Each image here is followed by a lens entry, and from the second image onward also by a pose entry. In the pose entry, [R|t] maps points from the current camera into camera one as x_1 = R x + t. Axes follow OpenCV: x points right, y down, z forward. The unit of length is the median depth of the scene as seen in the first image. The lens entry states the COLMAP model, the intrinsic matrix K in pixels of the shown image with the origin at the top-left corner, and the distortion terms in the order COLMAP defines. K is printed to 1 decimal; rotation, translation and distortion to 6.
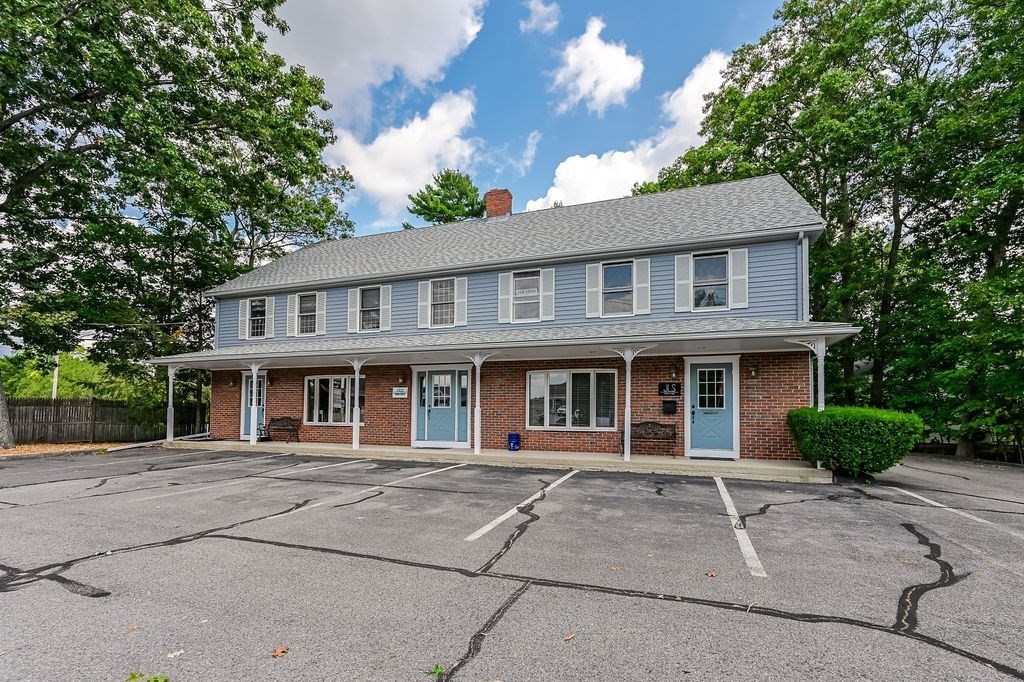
lens RADIAL K [[472.7, 0, 563.1], [0, 472.7, 385.7], [0, 0, 1]] dist [0.003077, 0.000294]
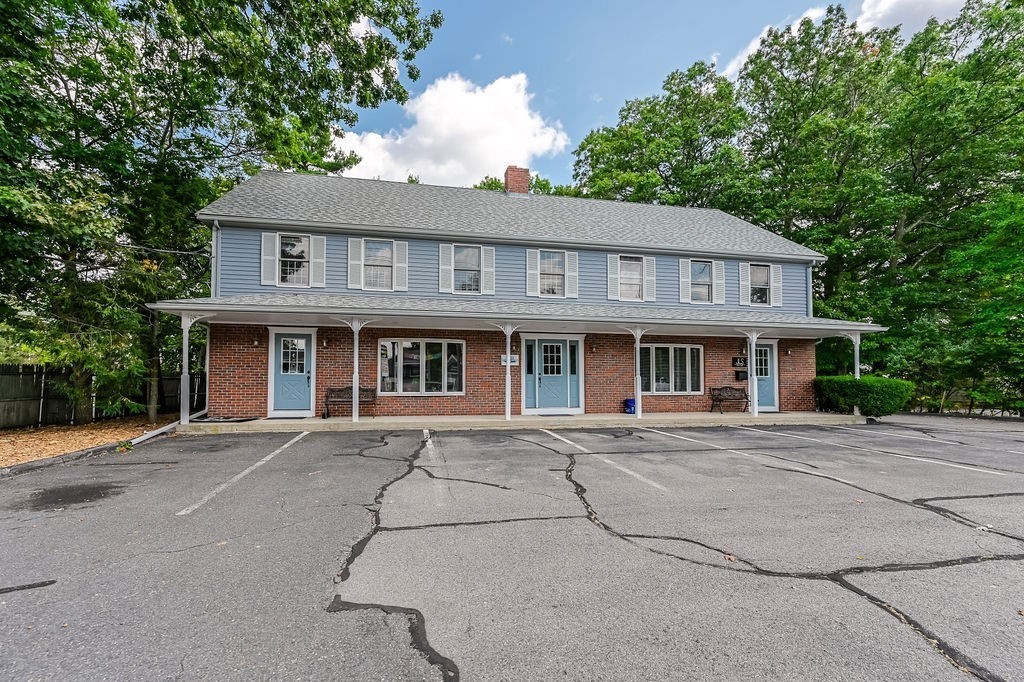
lens RADIAL K [[409.1, 0, 510.2], [0, 409.1, 358.1], [0, 0, 1]] dist [-0.000760, -0.000706]
pose [[0.864658, 0.021900, 0.501884, -0.763366], [-0.025791, 0.999667, 0.000811, 0.009716], [-0.501699, -0.013646, 0.864935, 0.270373]]
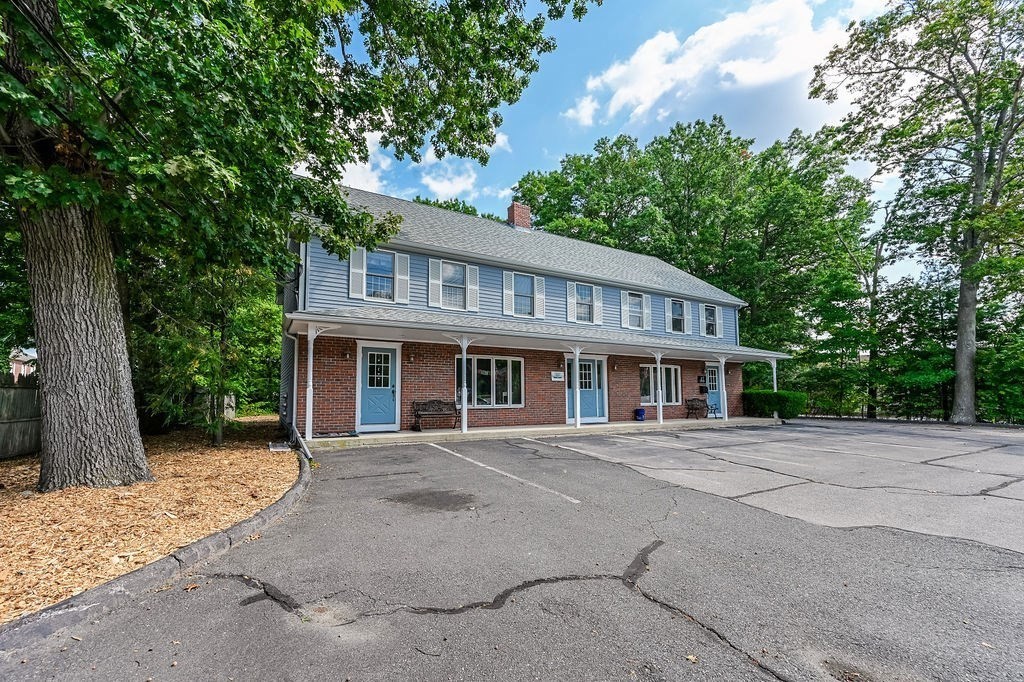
lens RADIAL K [[408.4, 0, 512.0], [0, 408.4, 341.0], [0, 0, 1]] dist [0.003181, 0.000072]
pose [[0.663889, 0.088122, 0.742621, -1.138872], [-0.041951, 0.995858, -0.080669, 0.014240], [-0.746653, 0.022401, 0.664836, 0.432230]]
